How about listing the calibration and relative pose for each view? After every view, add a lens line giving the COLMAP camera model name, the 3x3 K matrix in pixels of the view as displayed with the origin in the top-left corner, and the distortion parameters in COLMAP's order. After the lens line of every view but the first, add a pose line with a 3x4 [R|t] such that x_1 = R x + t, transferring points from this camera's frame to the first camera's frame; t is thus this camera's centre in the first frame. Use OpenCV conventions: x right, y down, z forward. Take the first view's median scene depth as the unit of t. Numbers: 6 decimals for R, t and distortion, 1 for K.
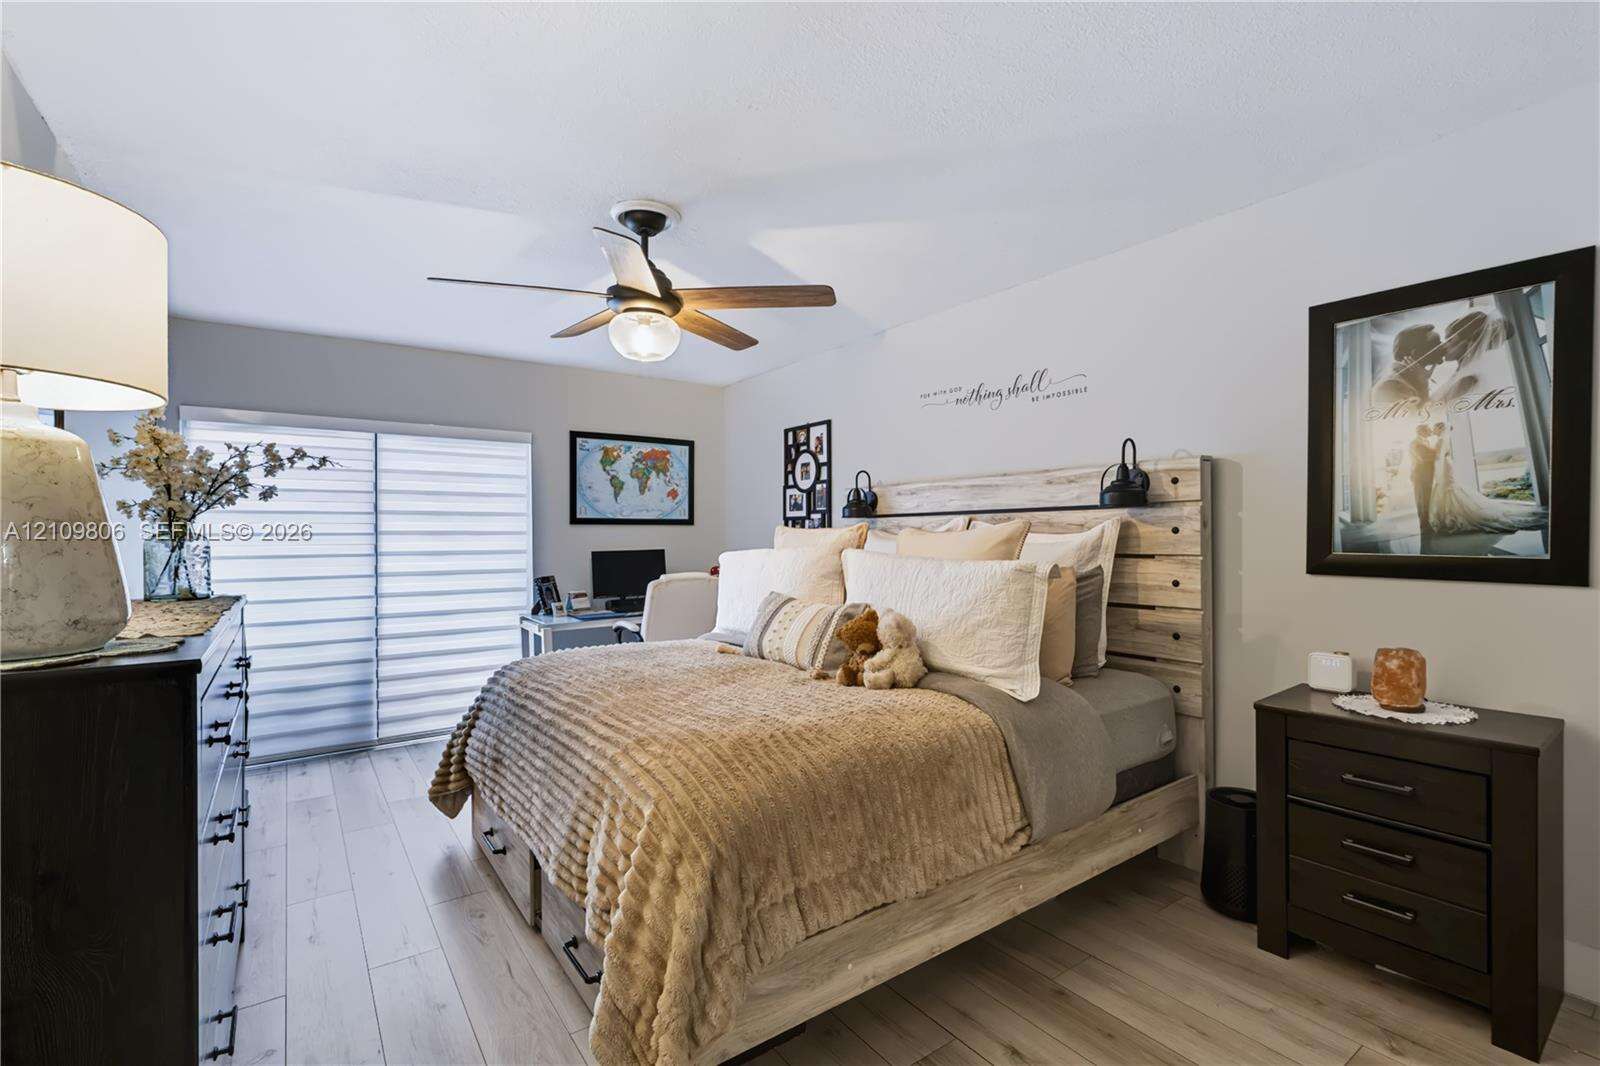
lens RADIAL K [[715.8, 0, 800.0], [0, 715.8, 533.0], [0, 0, 1]] dist [0.002255, 0.000167]
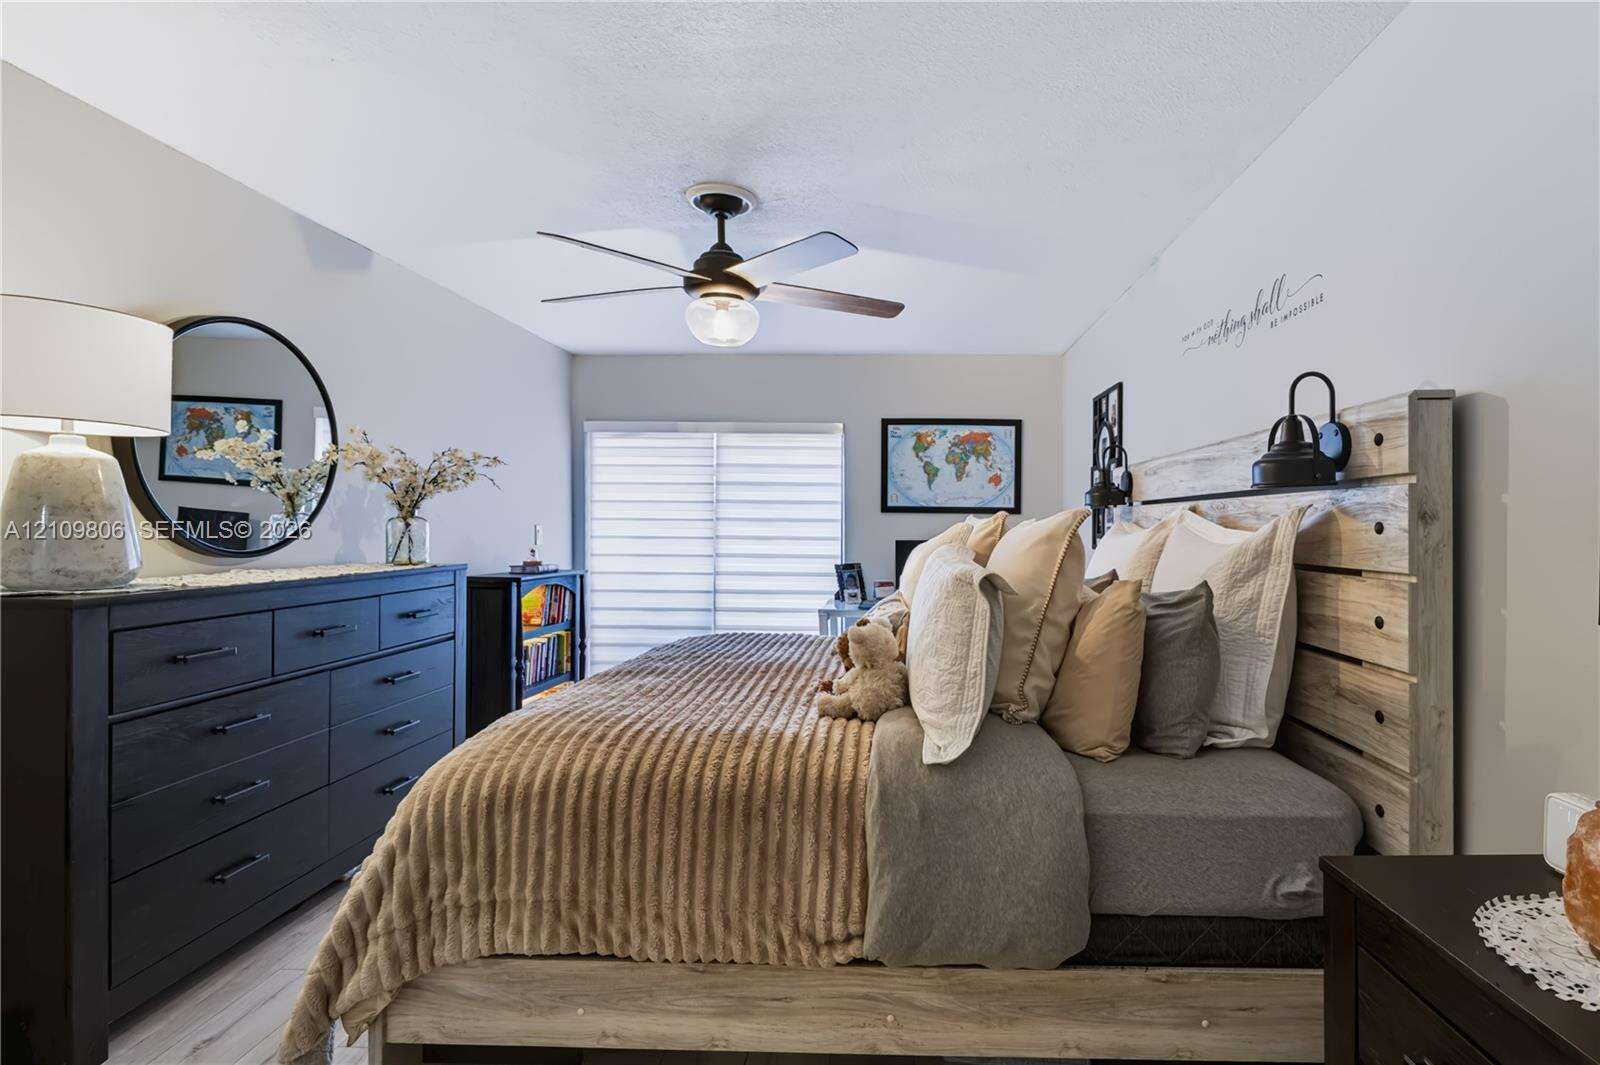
lens RADIAL K [[754.9, 0, 886.0], [0, 754.9, 525.0], [0, 0, 1]] dist [0.001465, 0.000086]
pose [[0.799693, 0.015365, -0.600213, 0.463356], [-0.013093, 0.999881, 0.008151, -0.004752], [0.600267, 0.001341, 0.799799, 0.239518]]
